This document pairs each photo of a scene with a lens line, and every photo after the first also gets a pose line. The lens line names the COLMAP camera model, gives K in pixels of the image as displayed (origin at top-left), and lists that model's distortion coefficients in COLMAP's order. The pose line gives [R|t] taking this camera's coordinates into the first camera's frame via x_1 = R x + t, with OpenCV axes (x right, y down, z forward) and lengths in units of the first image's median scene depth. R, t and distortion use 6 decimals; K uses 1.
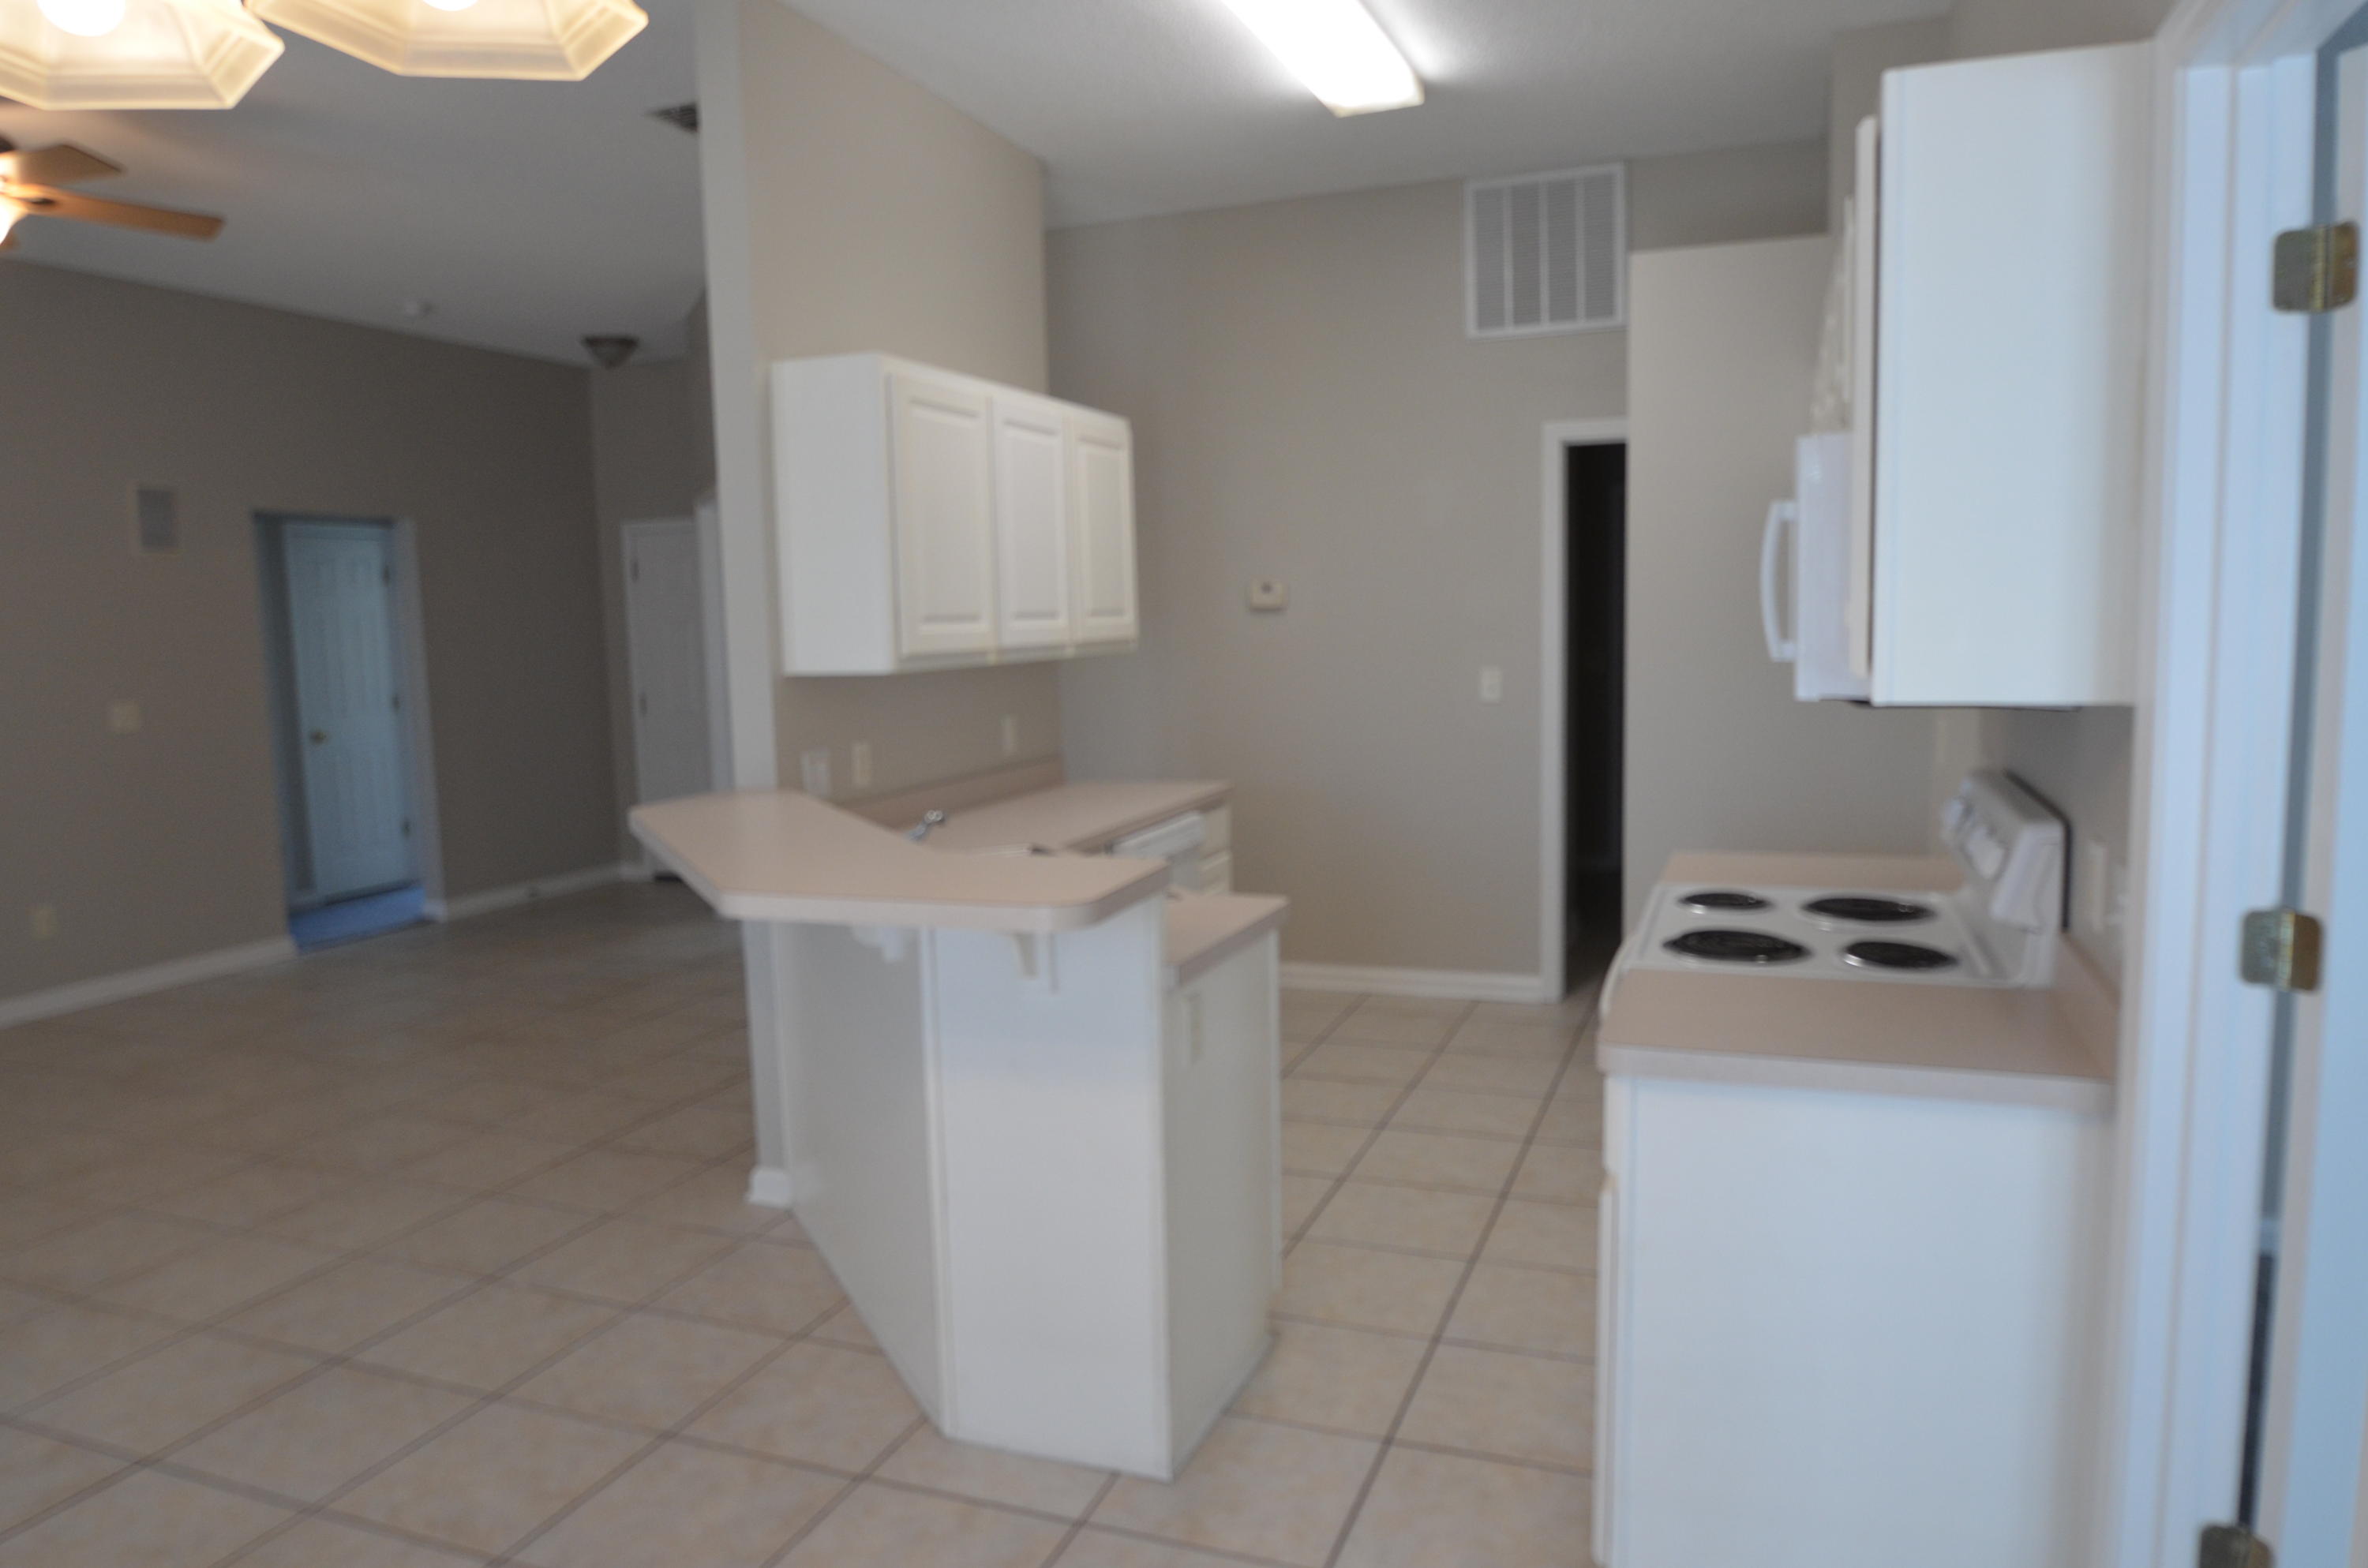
lens RADIAL K [[1584.0, 0, 1141.4], [0, 1584.0, 778.5], [0, 0, 1]] dist [-0.025586, 0.000411]
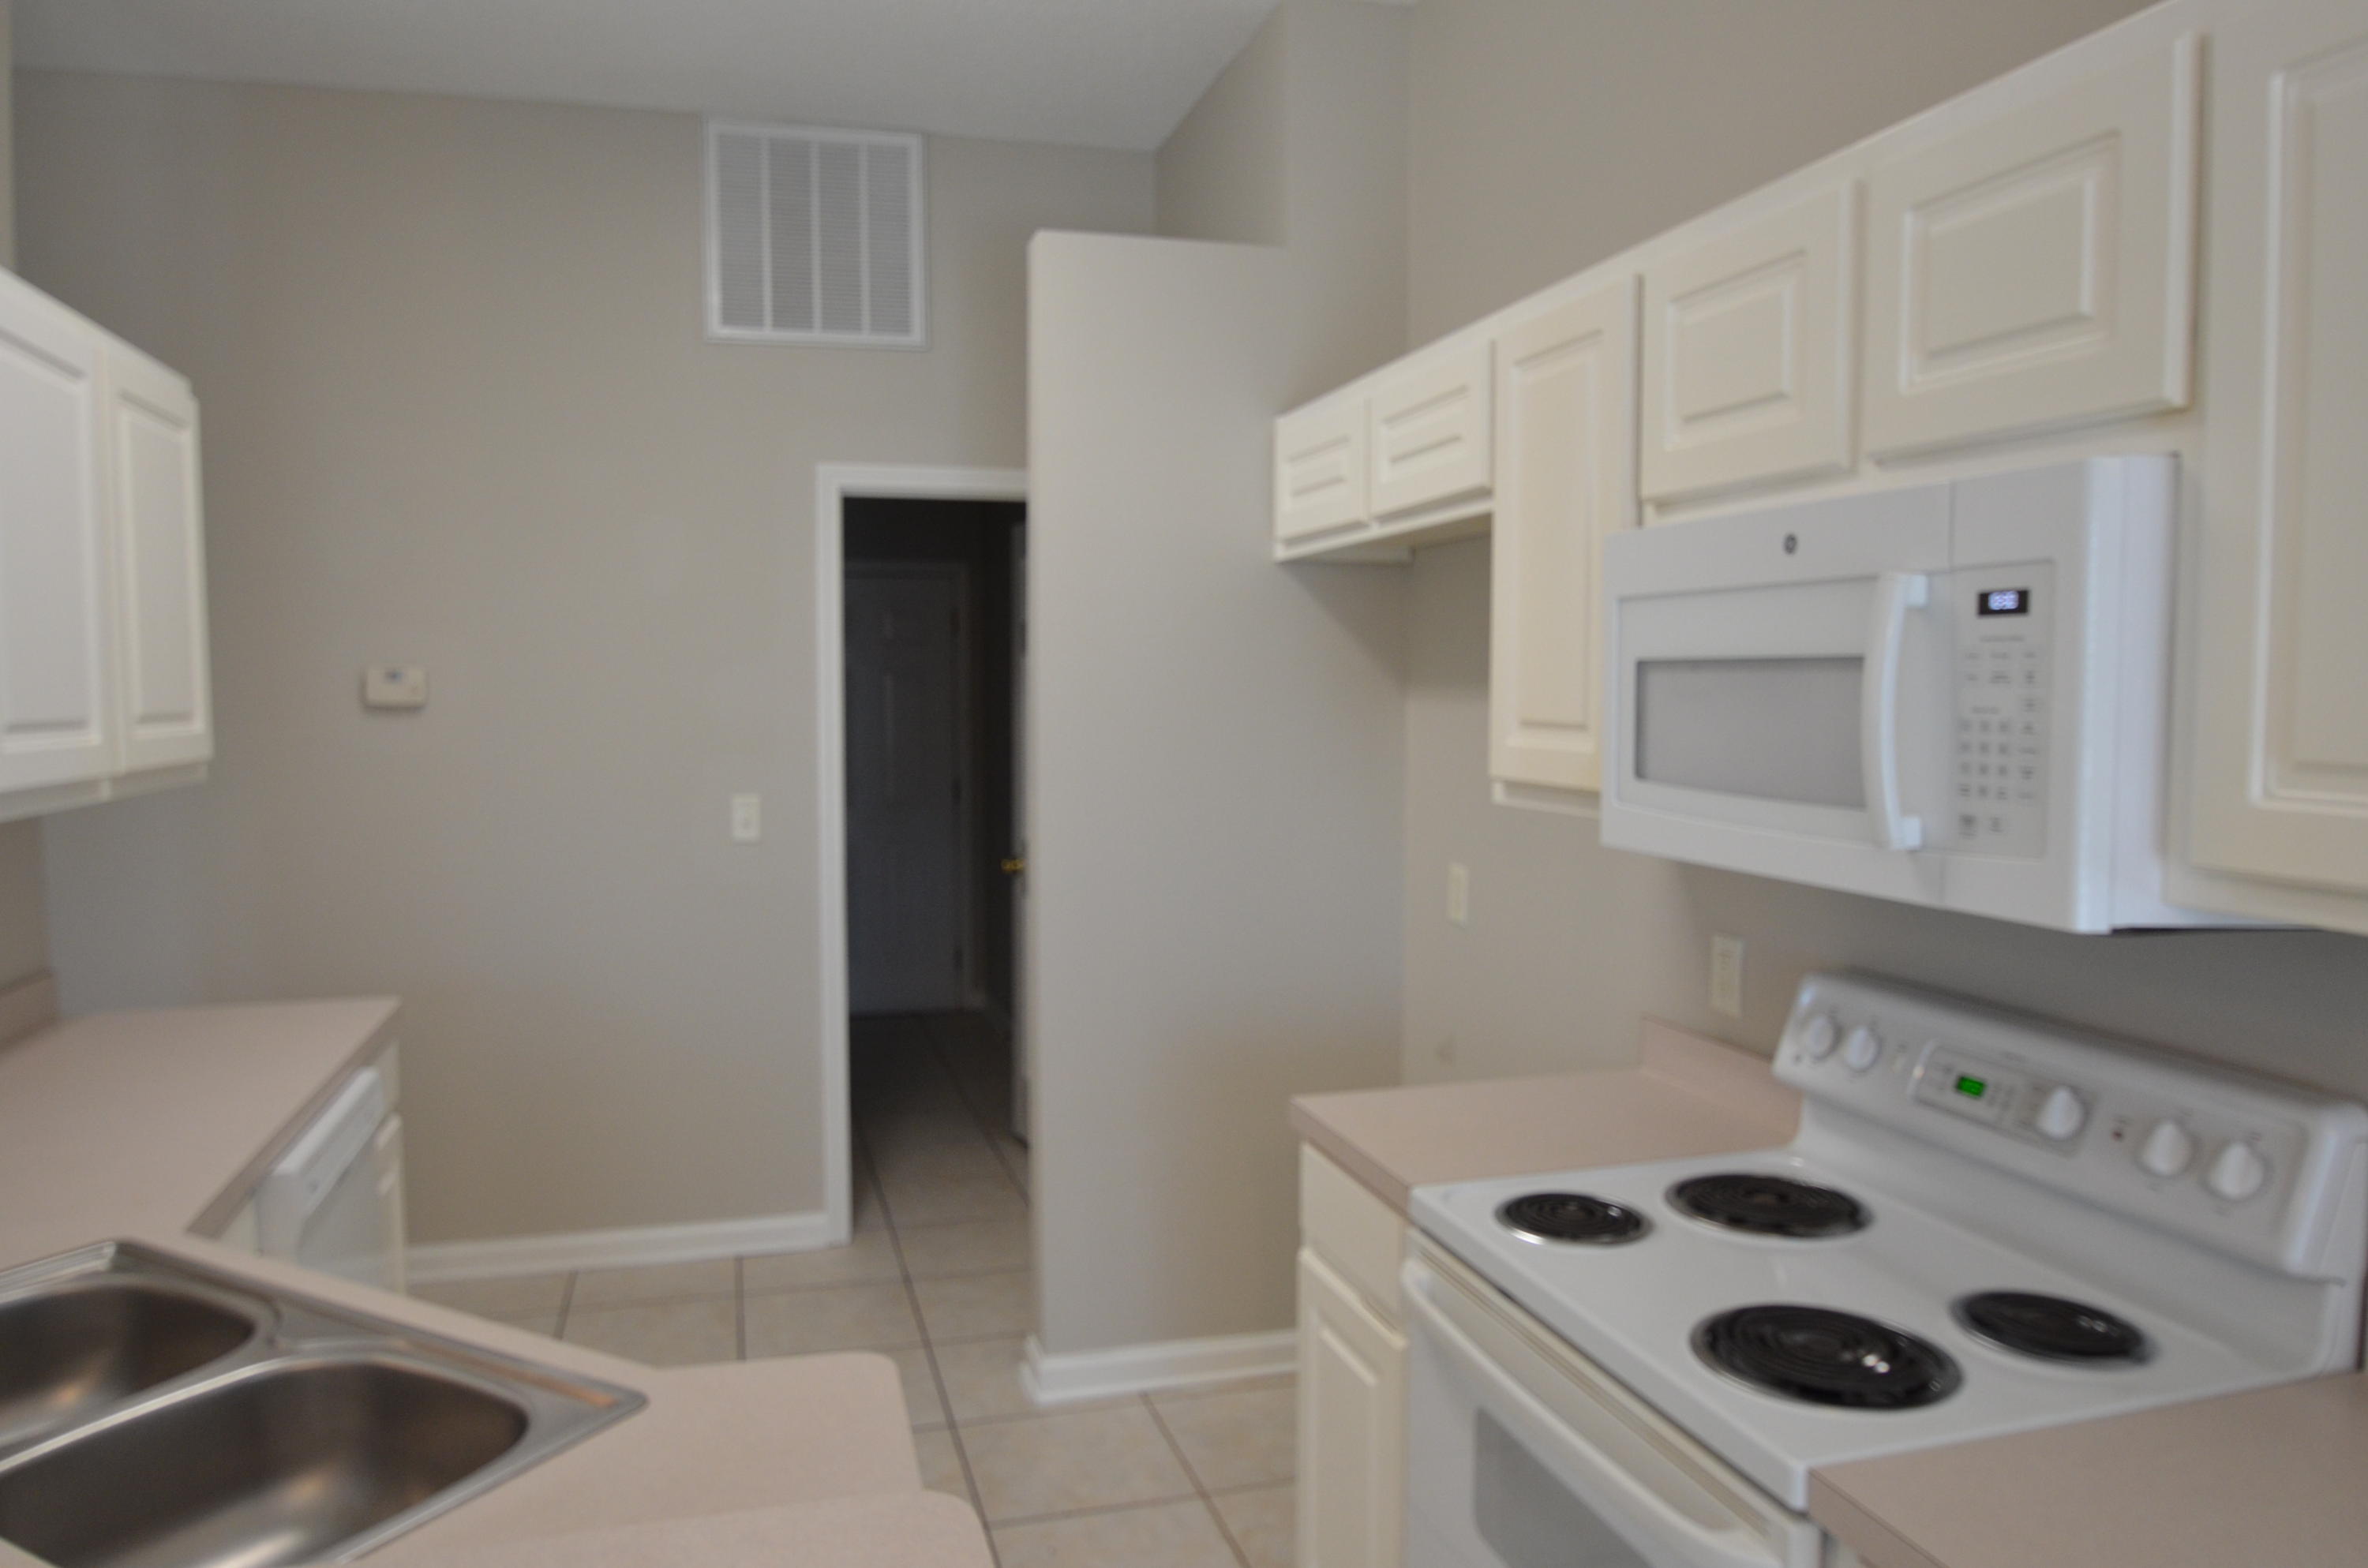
lens RADIAL K [[1584.0, 0, 1141.4], [0, 1584.0, 778.5], [0, 0, 1]] dist [-0.025586, 0.000411]
pose [[0.793609, -0.014330, 0.608260, -0.078693], [0.047312, 0.998149, -0.038213, -0.042965], [-0.606586, 0.059104, 0.792818, 0.335032]]
